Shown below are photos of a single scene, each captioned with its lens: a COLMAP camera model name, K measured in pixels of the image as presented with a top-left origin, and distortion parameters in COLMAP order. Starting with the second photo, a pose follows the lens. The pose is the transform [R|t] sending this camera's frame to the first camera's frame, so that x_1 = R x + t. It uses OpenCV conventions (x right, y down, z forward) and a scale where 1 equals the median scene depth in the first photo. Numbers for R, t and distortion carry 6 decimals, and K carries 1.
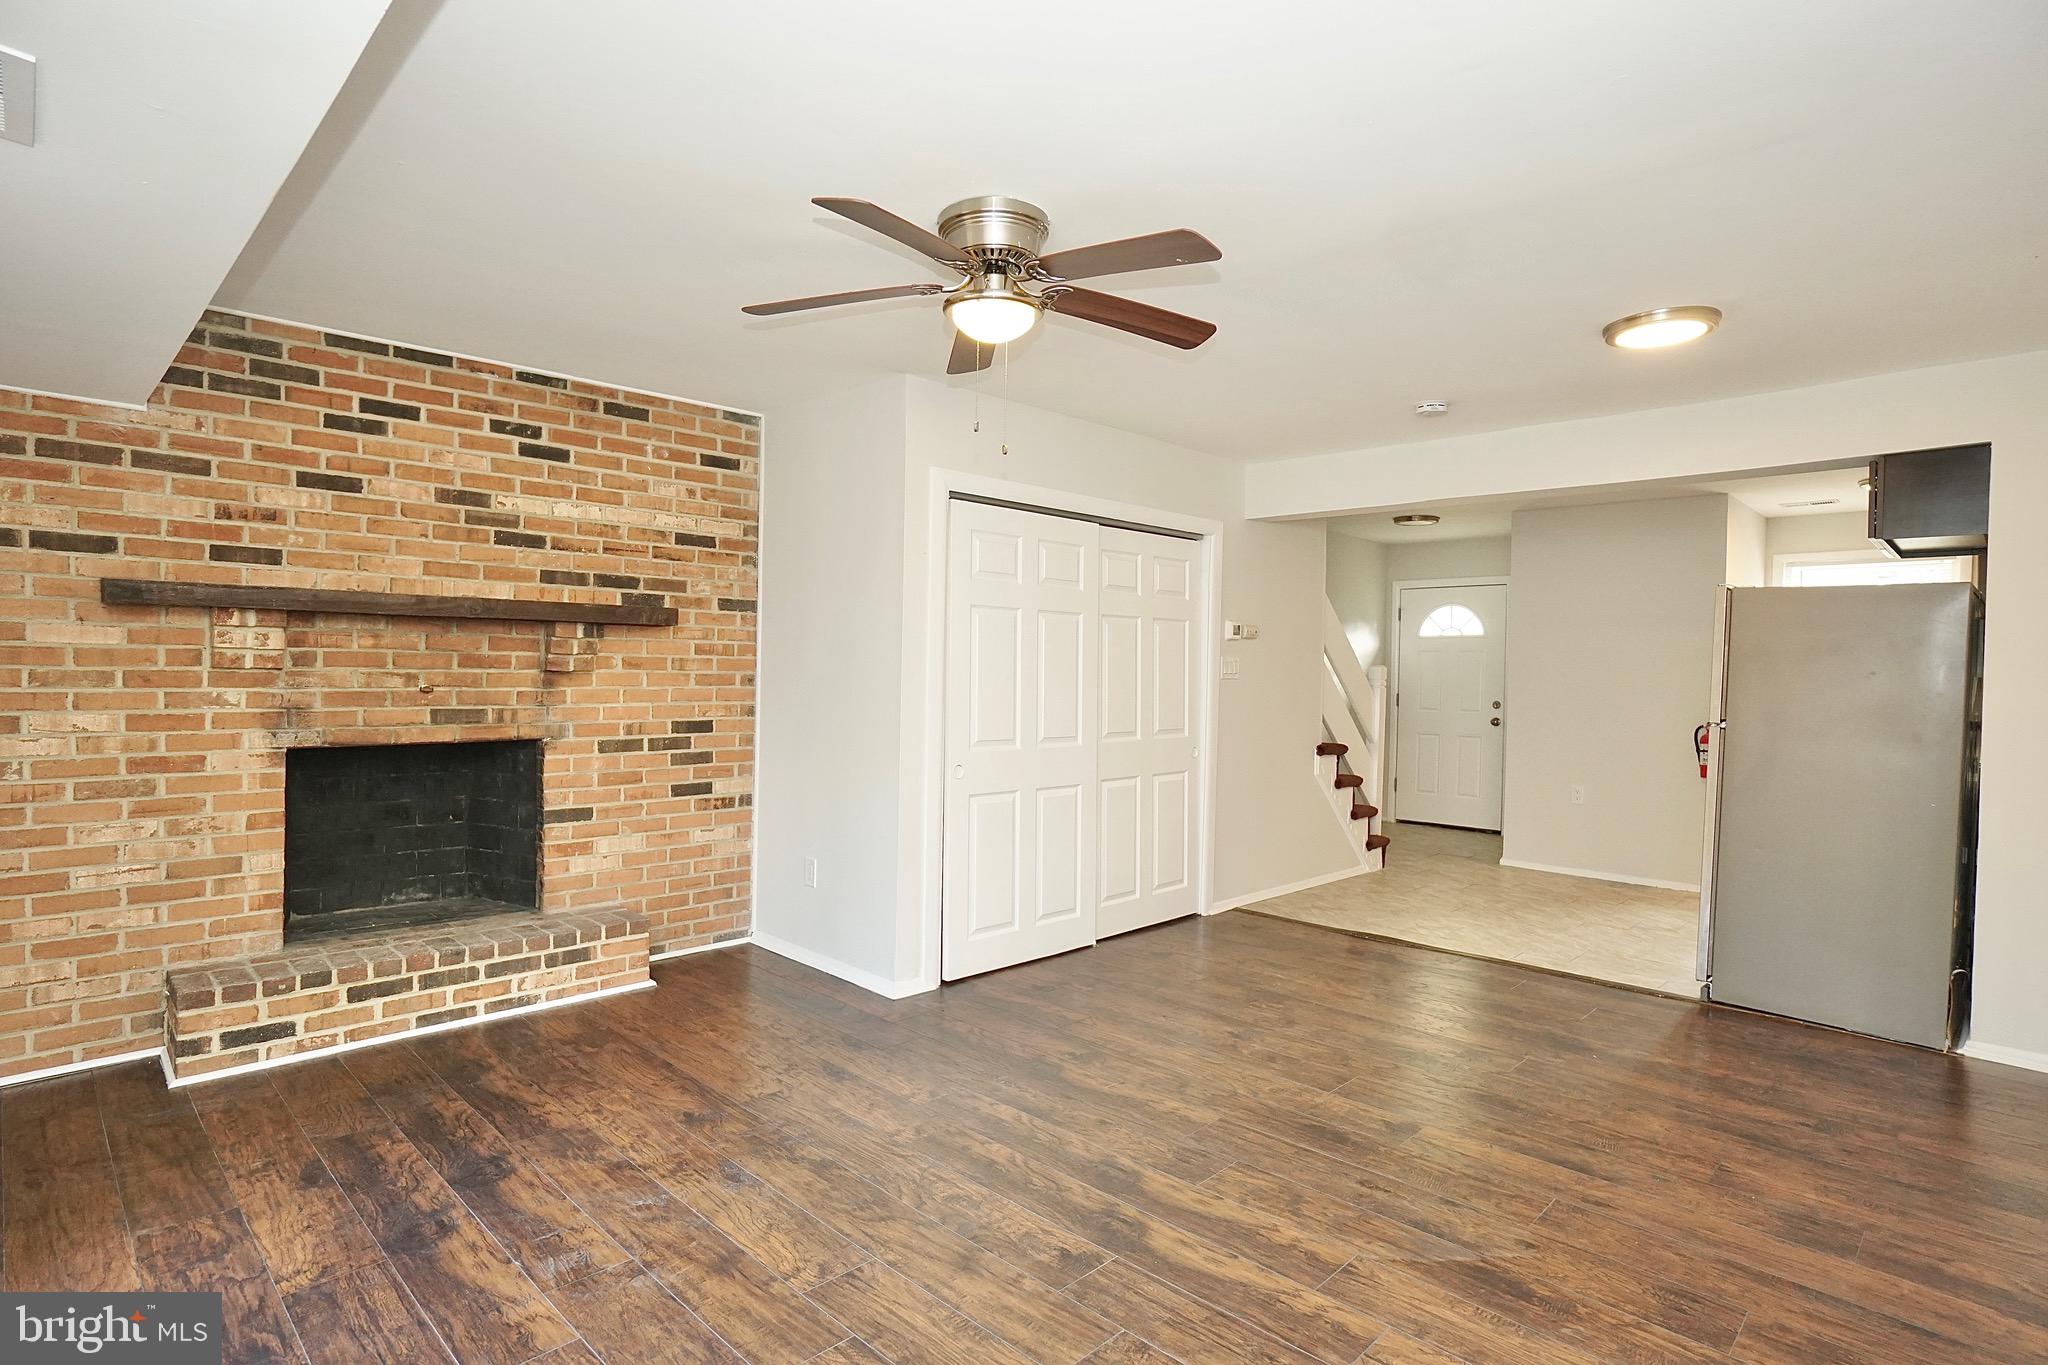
lens RADIAL K [[1046.7, 0, 1018.8], [0, 1046.7, 681.9], [0, 0, 1]] dist [-0.034339, 0.009576]
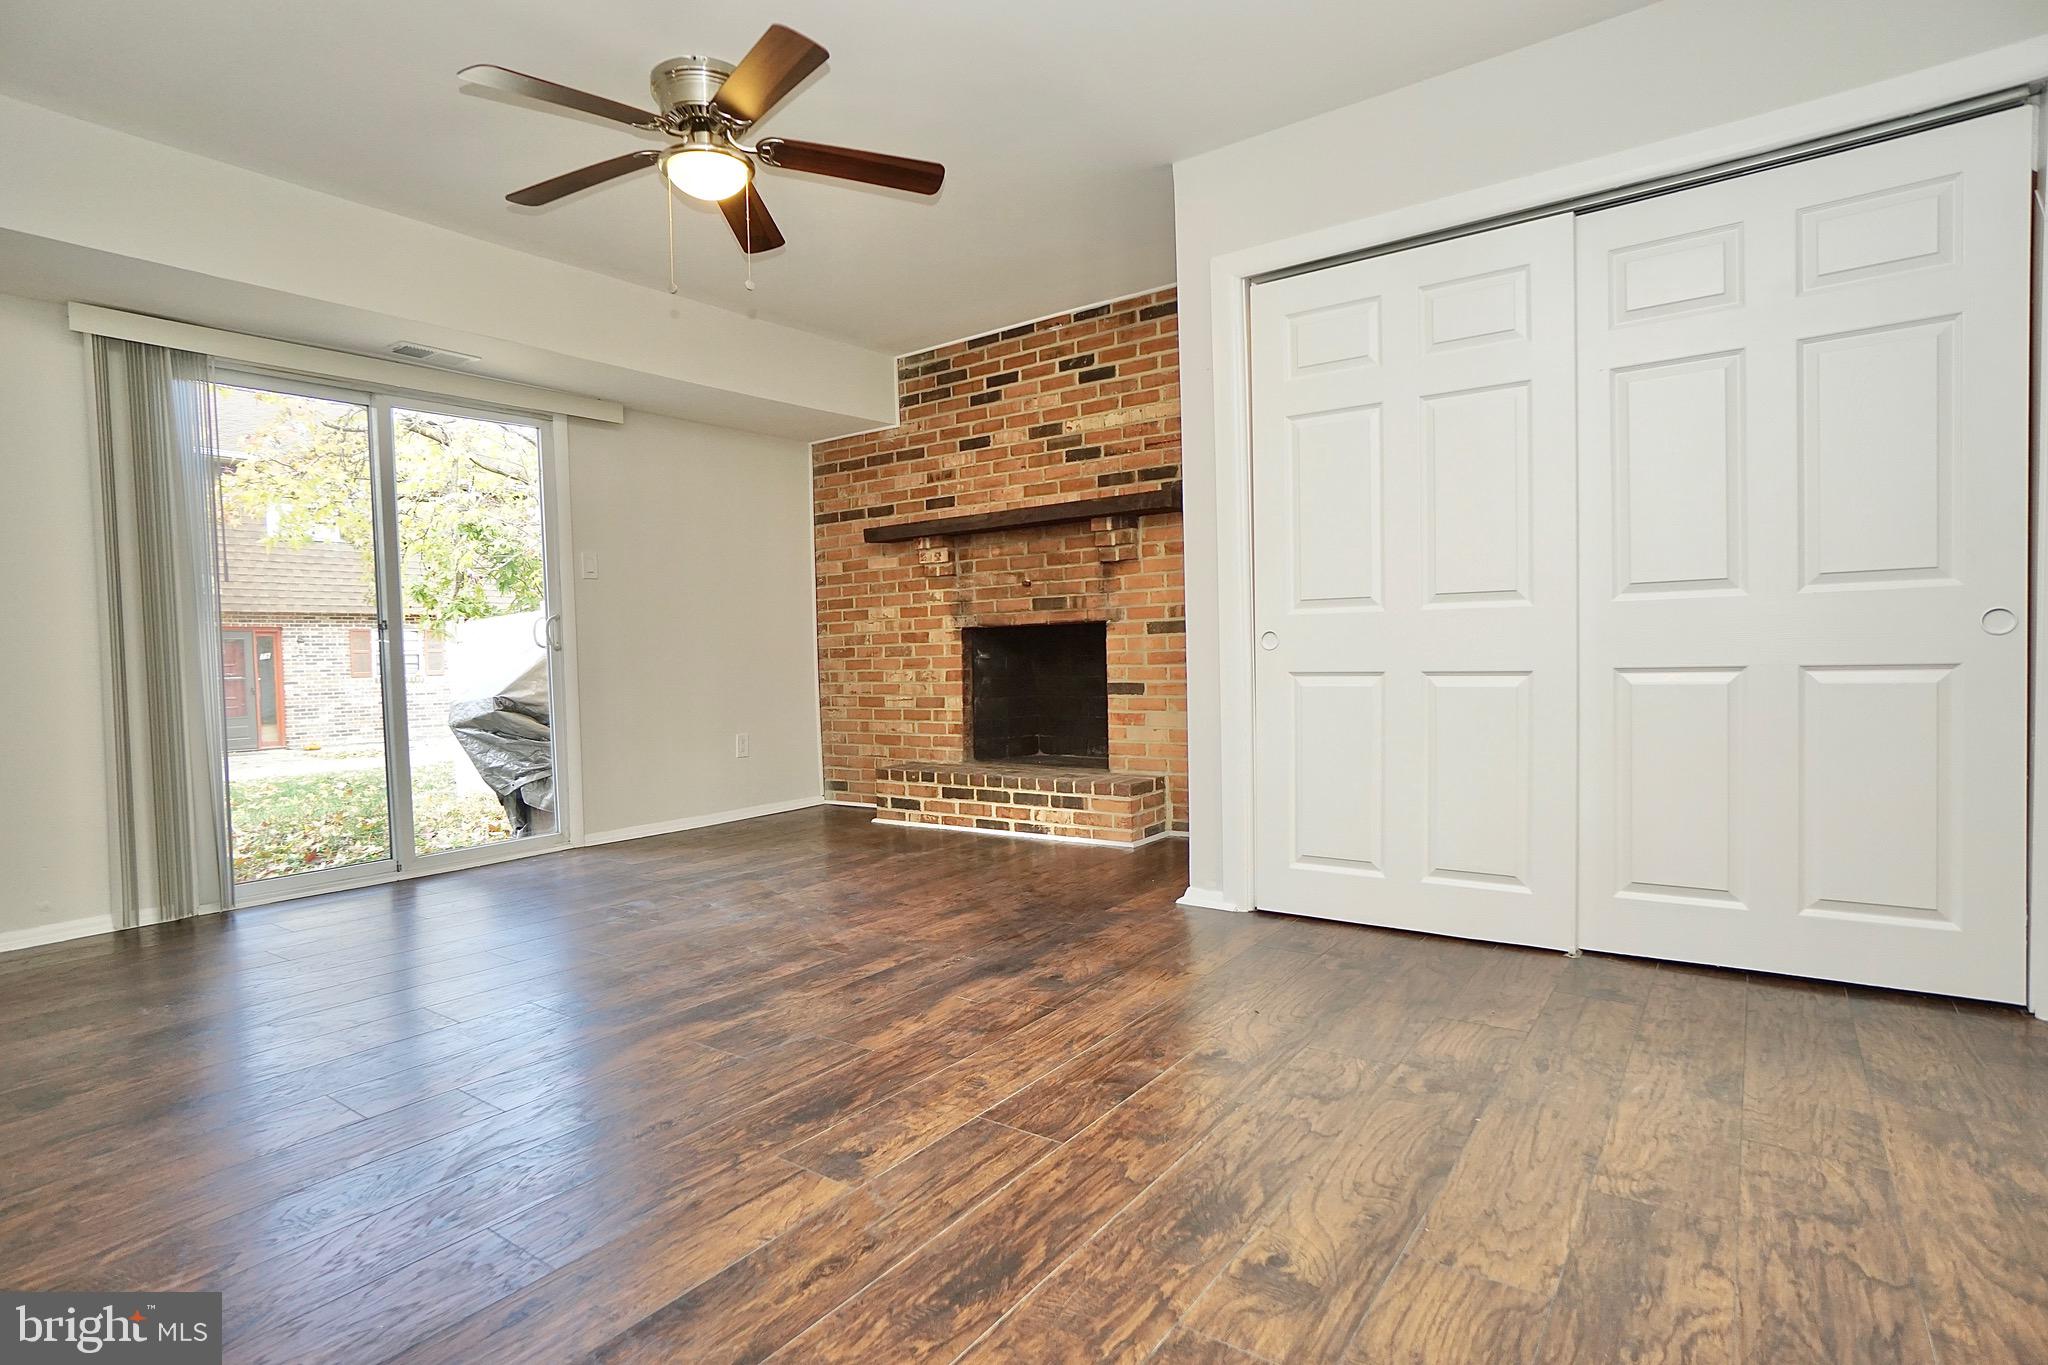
lens RADIAL K [[1046.7, 0, 1005.4], [0, 1046.7, 691.2], [0, 0, 1]] dist [-0.034339, 0.009576]
pose [[0.140515, 0.018667, -0.989903, 0.815843], [0.016626, 0.999637, 0.021211, 0.126303], [0.989939, -0.019439, 0.140154, 0.857783]]
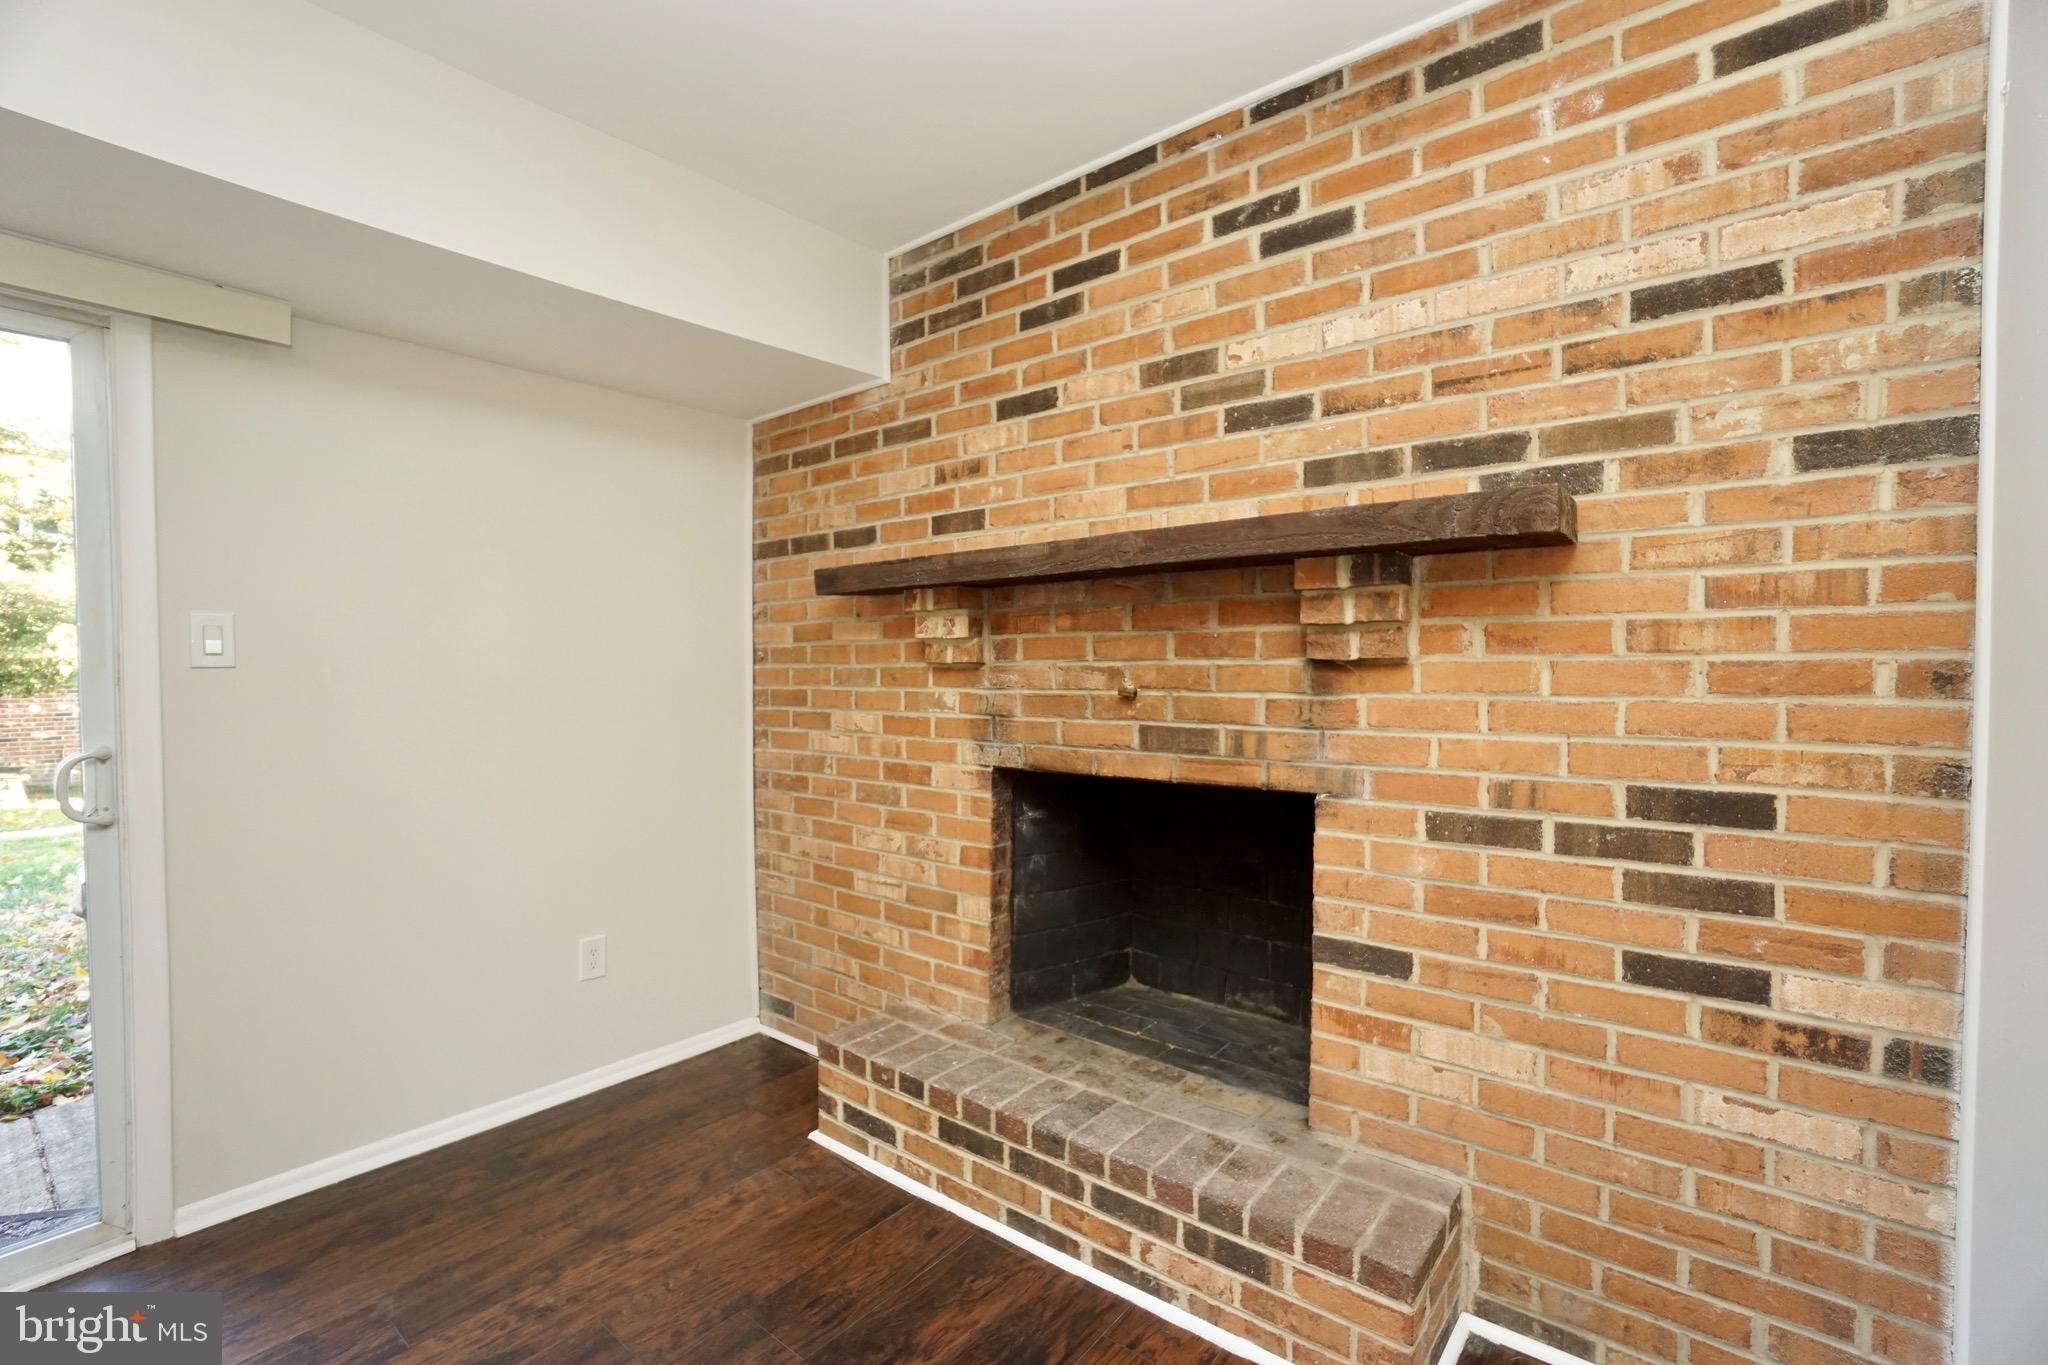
lens RADIAL K [[902.2, 0, 1021.6], [0, 902.2, 689.8], [0, 0, 1]] dist [-0.059255, 0.019520]
pose [[0.100452, 0.006418, -0.994921, -0.043217], [-0.008085, 0.999951, 0.005635, 0.002857], [0.994909, 0.007478, 0.100499, 0.965080]]
